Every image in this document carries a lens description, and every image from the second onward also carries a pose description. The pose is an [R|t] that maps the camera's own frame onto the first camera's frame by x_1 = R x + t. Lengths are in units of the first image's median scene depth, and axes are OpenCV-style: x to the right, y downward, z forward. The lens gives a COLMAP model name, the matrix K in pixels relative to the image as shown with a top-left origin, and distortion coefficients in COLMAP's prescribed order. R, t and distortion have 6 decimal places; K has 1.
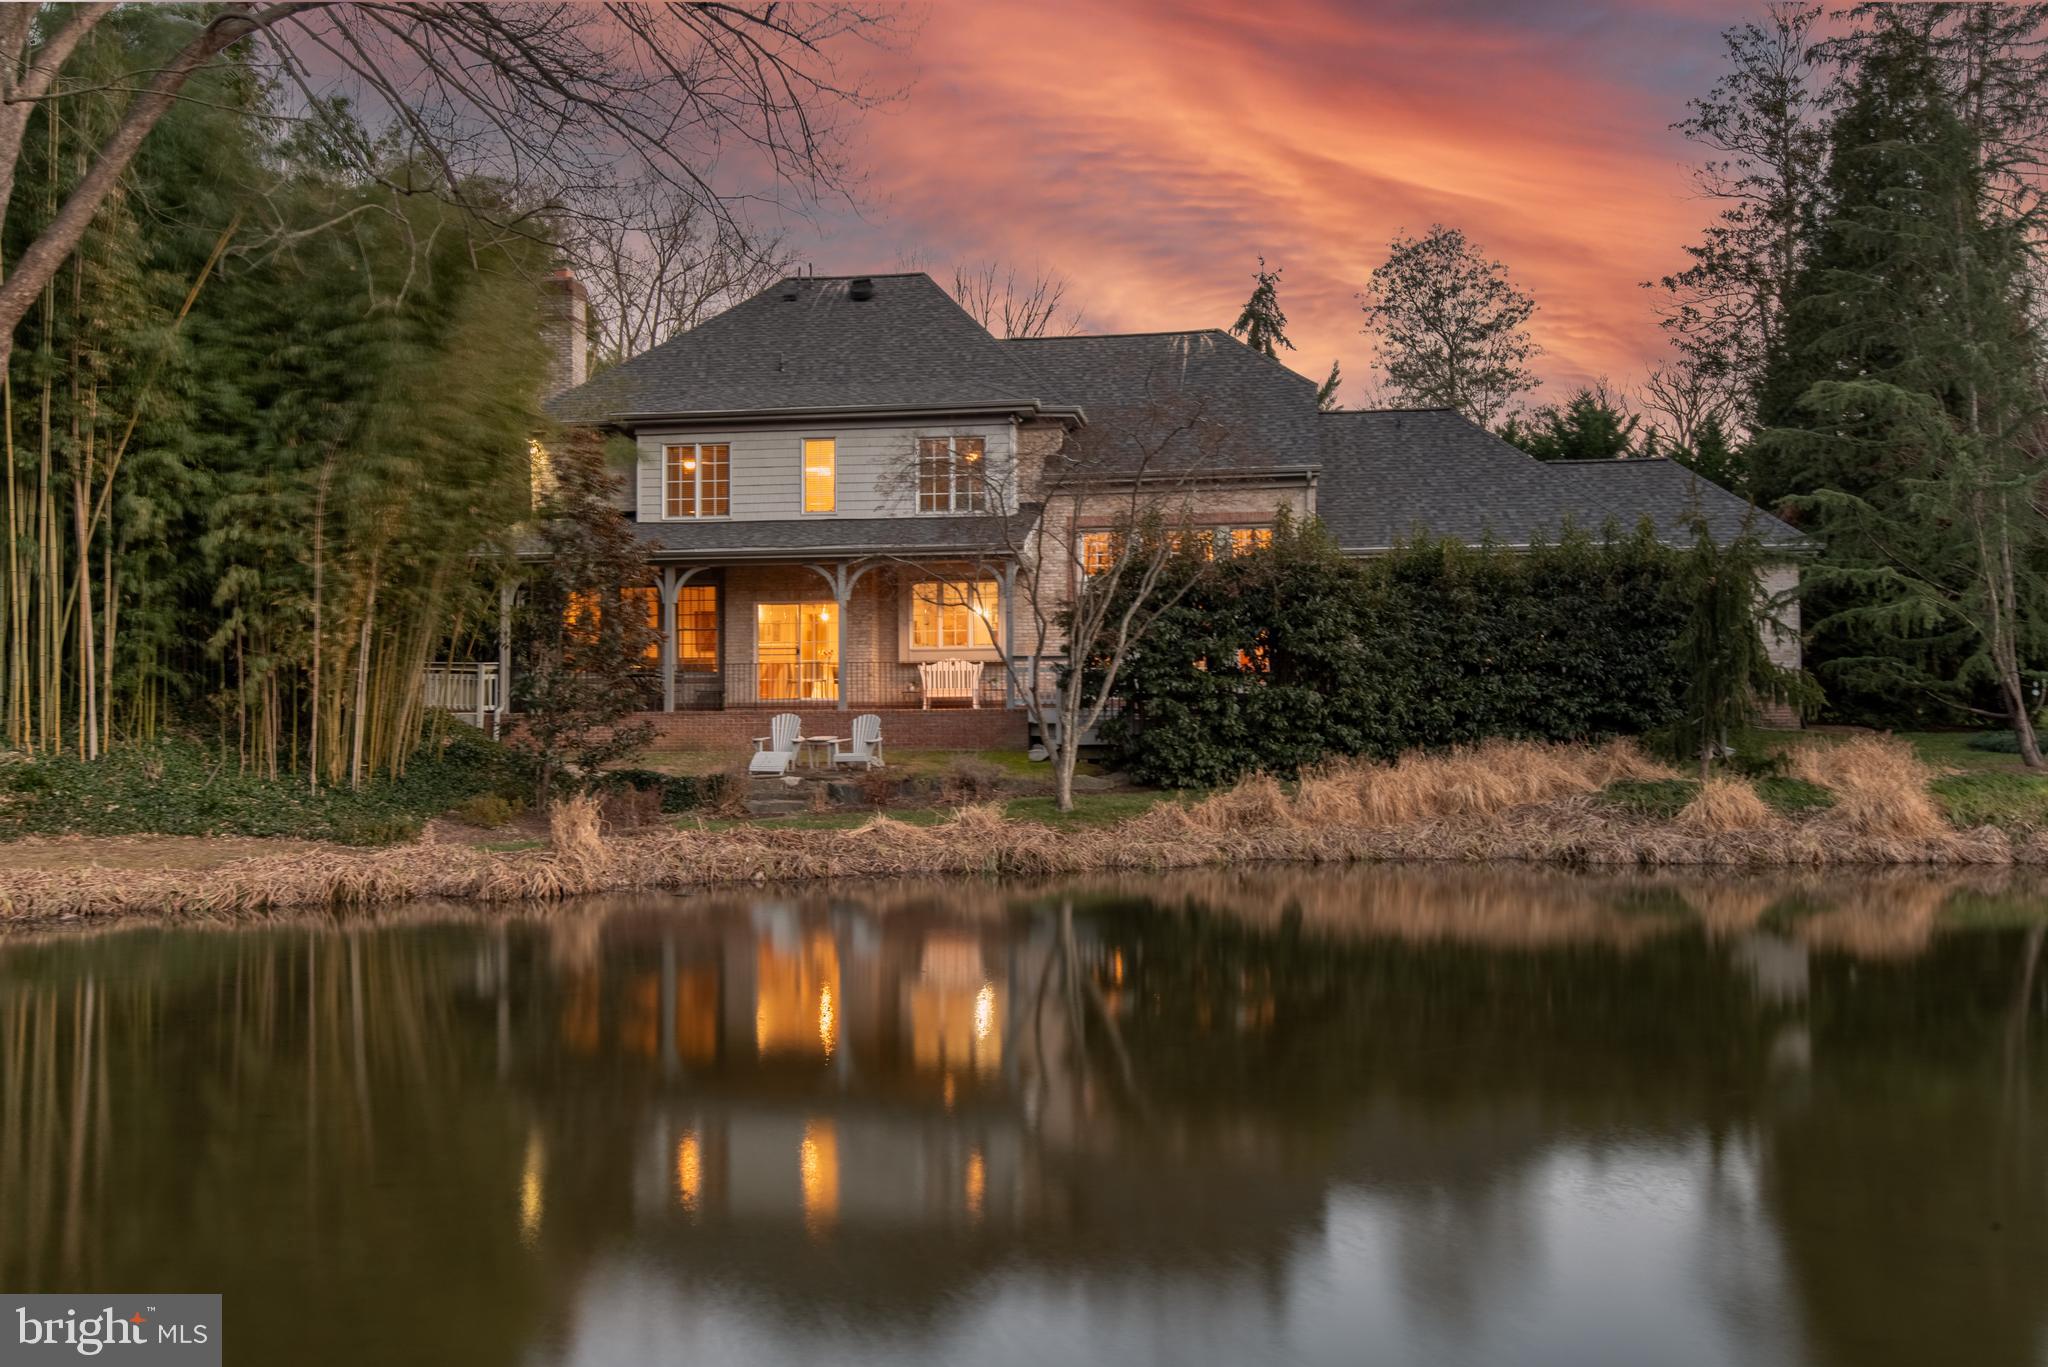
lens RADIAL K [[1868.9, 0, 1022.0], [0, 1868.9, 683.0], [0, 0, 1]] dist [0.031291, 0.000000]
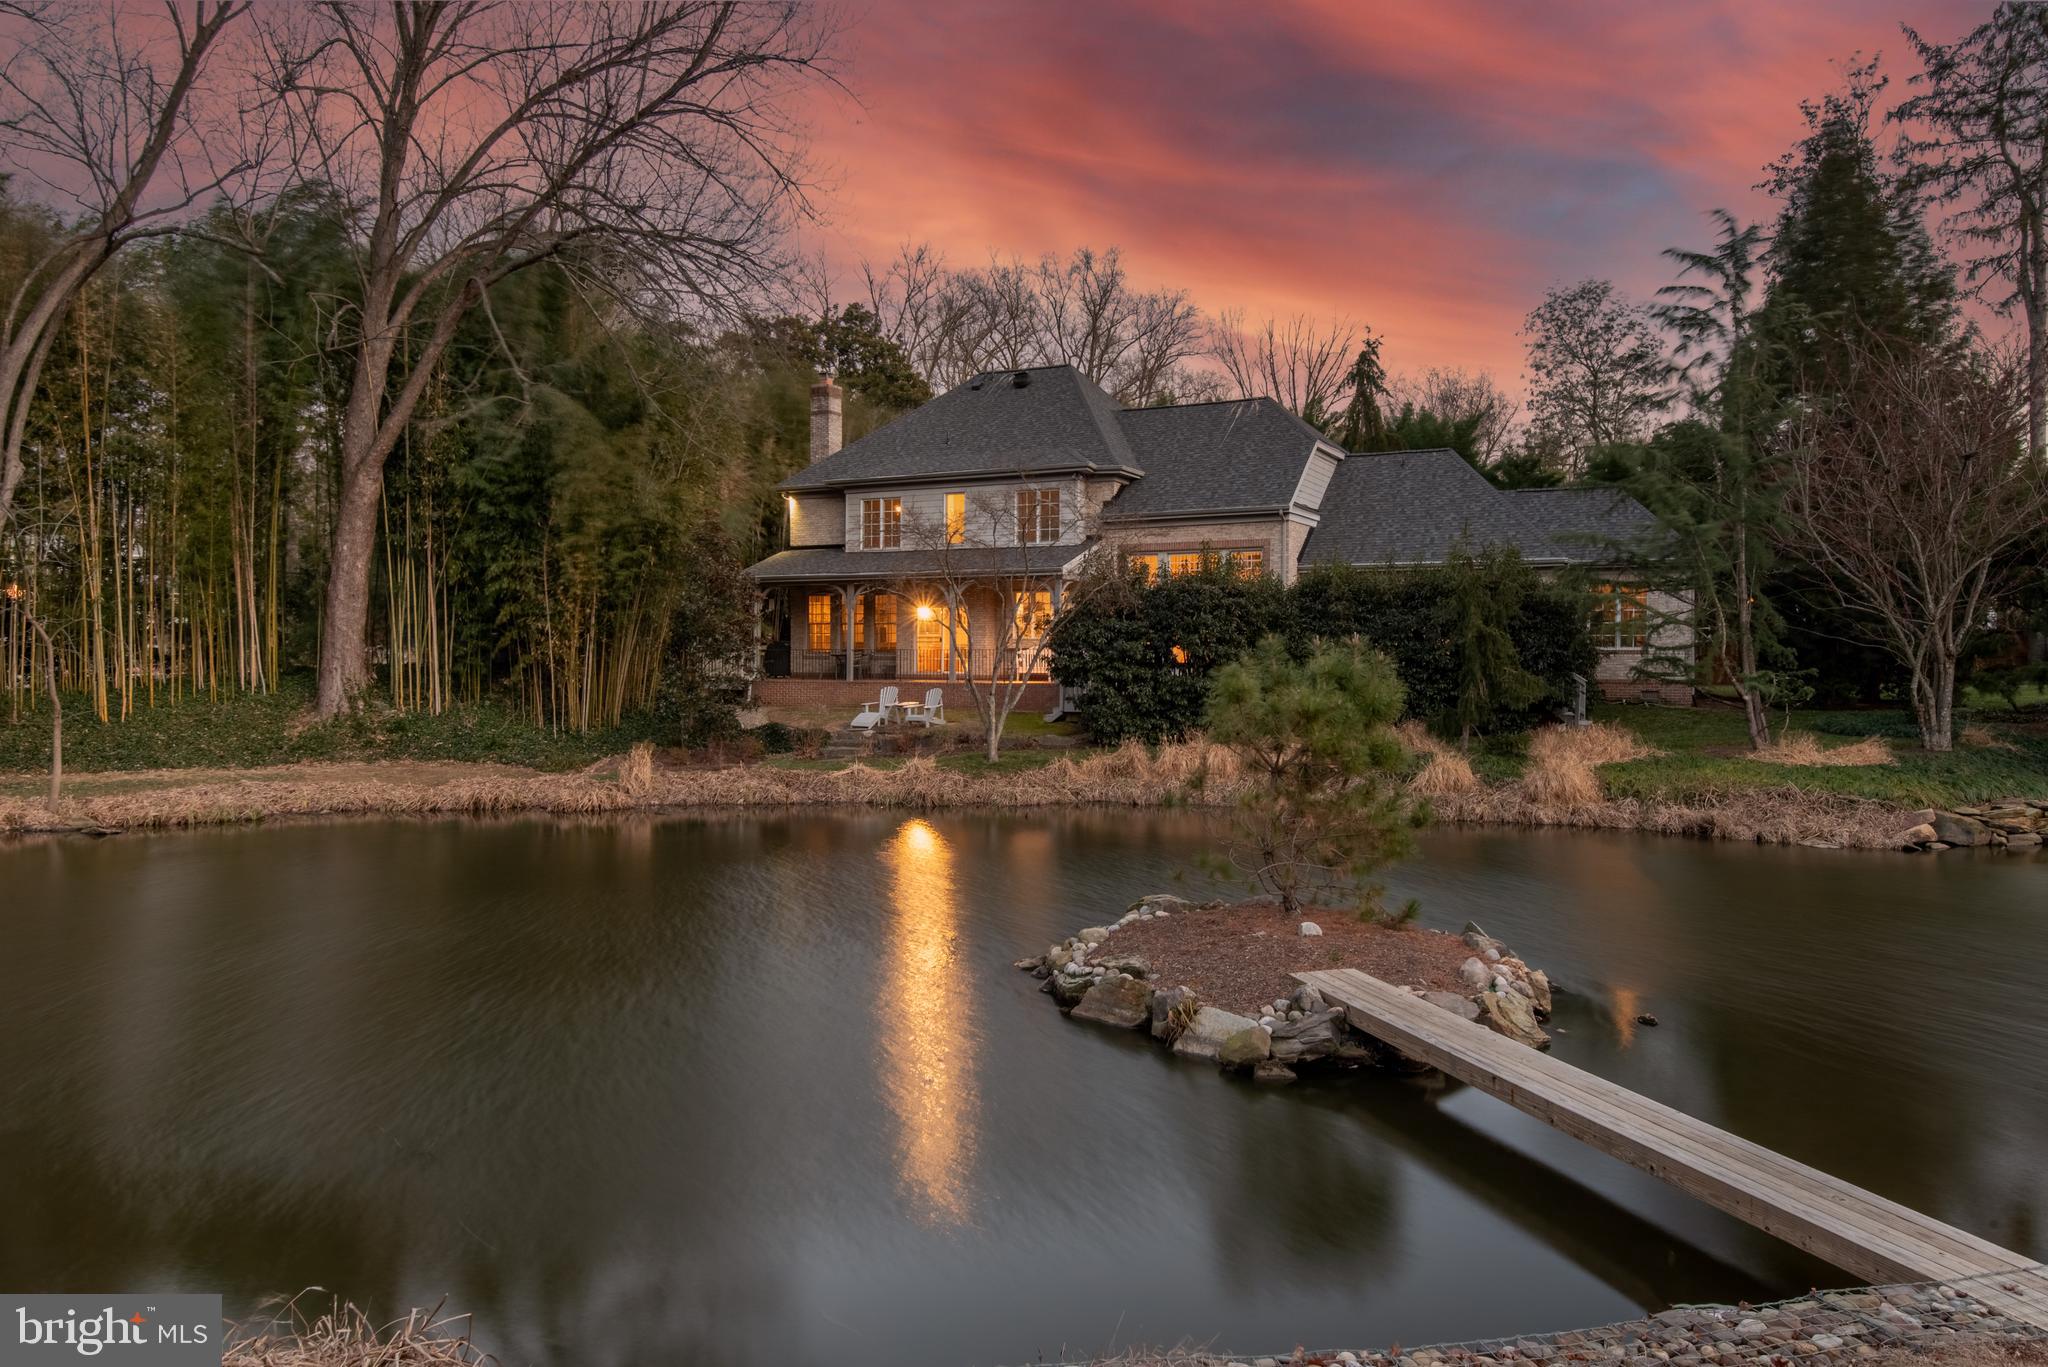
lens RADIAL K [[1455.7, 0, 1029.5], [0, 1455.7, 684.8], [0, 0, 1]] dist [0.008581, -0.002324]
pose [[0.944574, 0.015503, -0.327931, 0.385811], [-0.000975, 0.999012, 0.044421, -0.039505], [0.328296, -0.041640, 0.943657, -0.061023]]
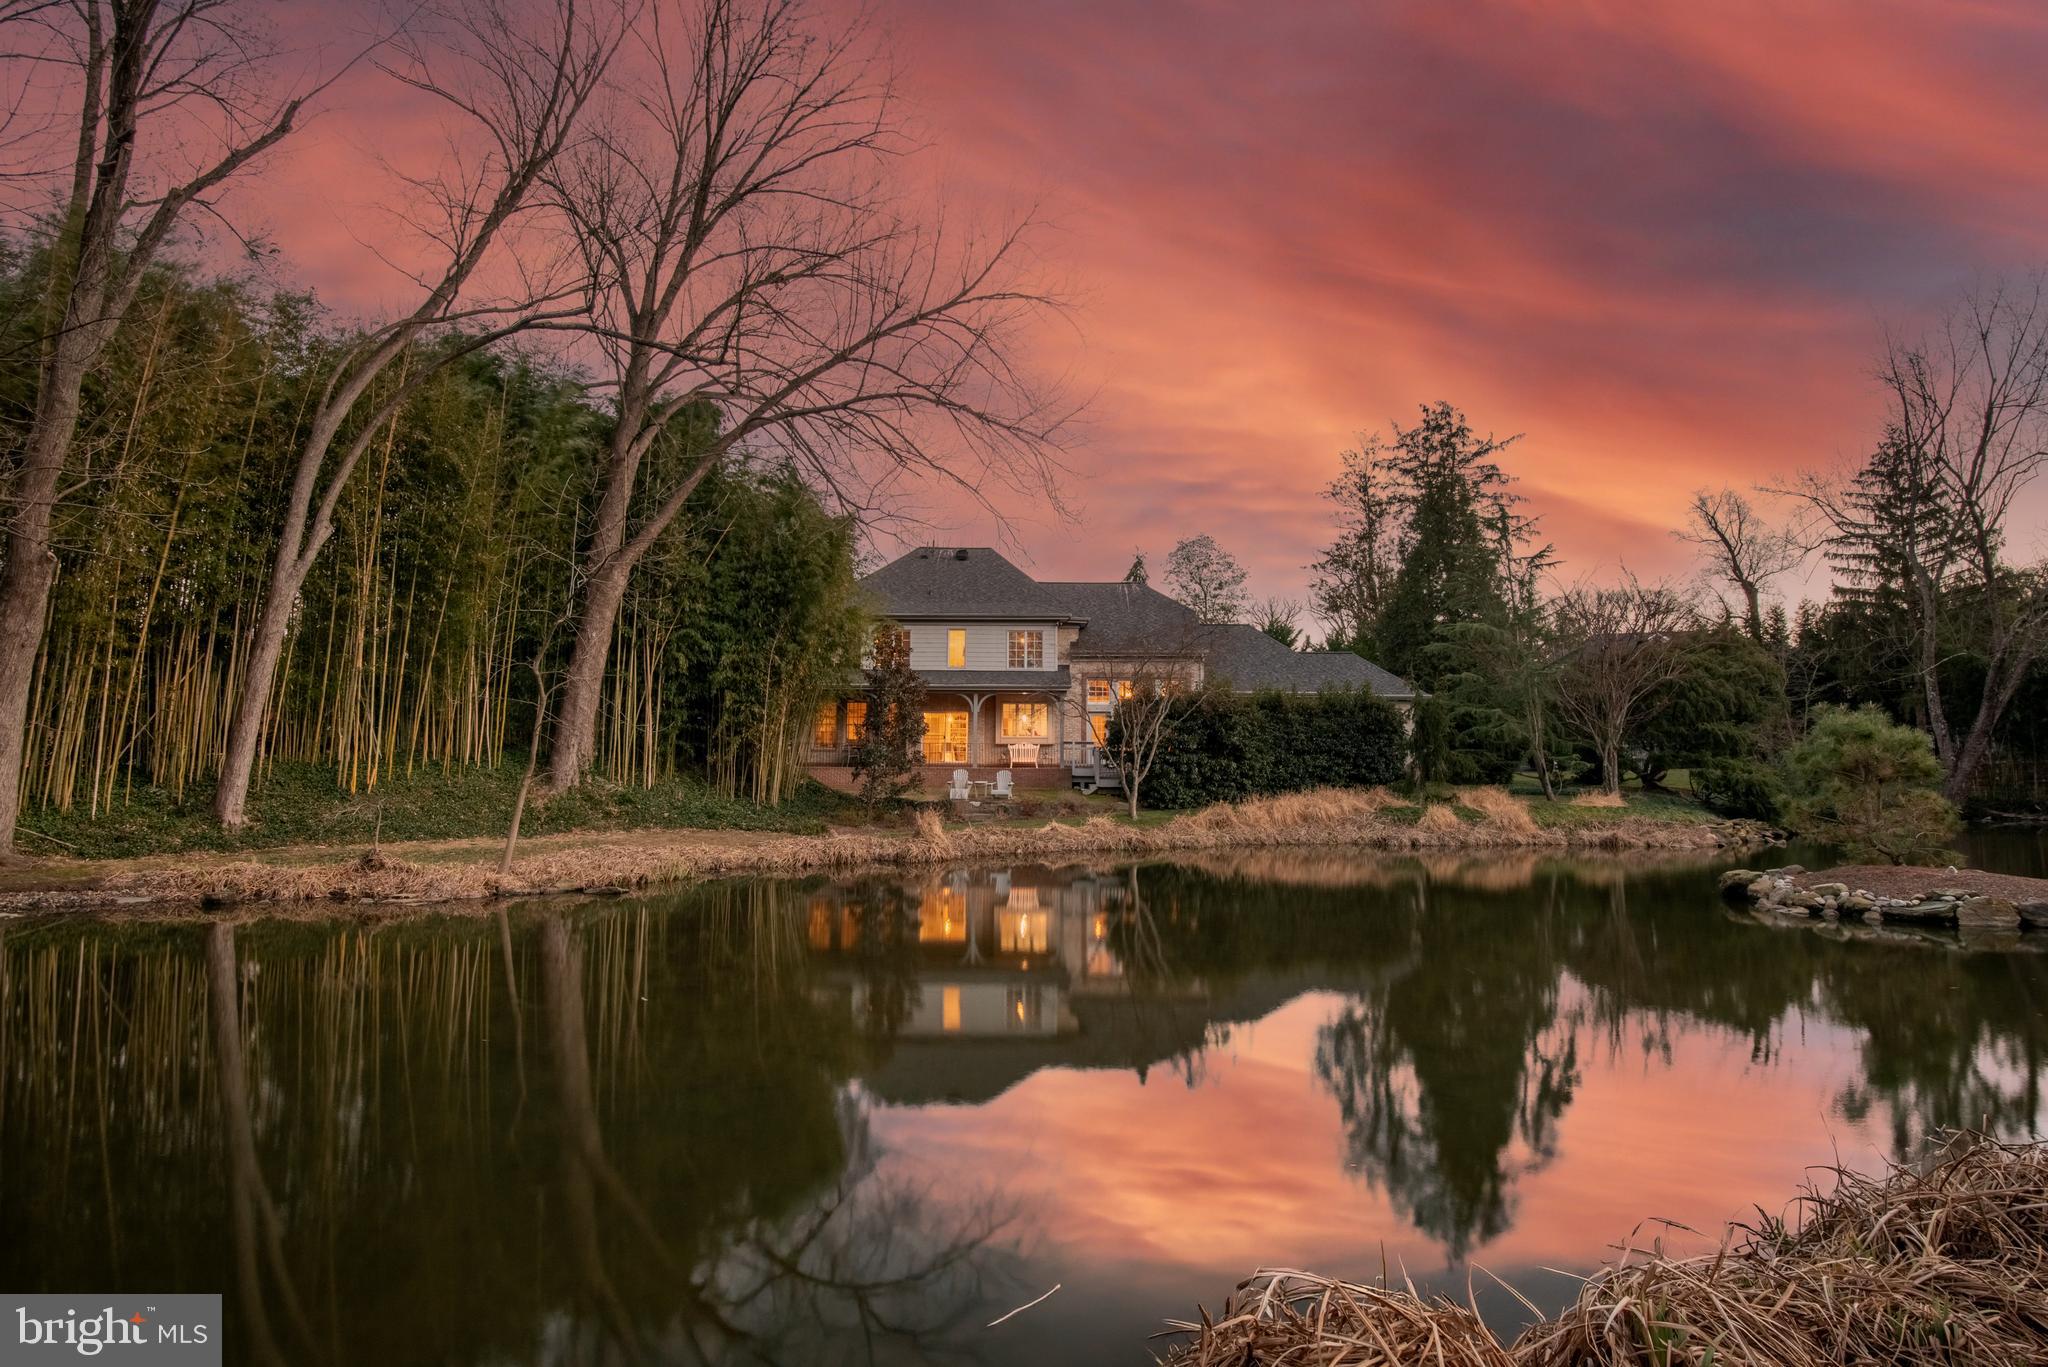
lens RADIAL K [[988.4, 0, 1023.1], [0, 988.4, 681.5], [0, 0, 1]] dist [-0.020862, -0.000759]
pose [[0.989081, 0.025706, 0.145114, -0.230112], [-0.014825, 0.997030, -0.075570, 0.001615], [-0.146626, 0.072594, 0.986525, -0.040523]]
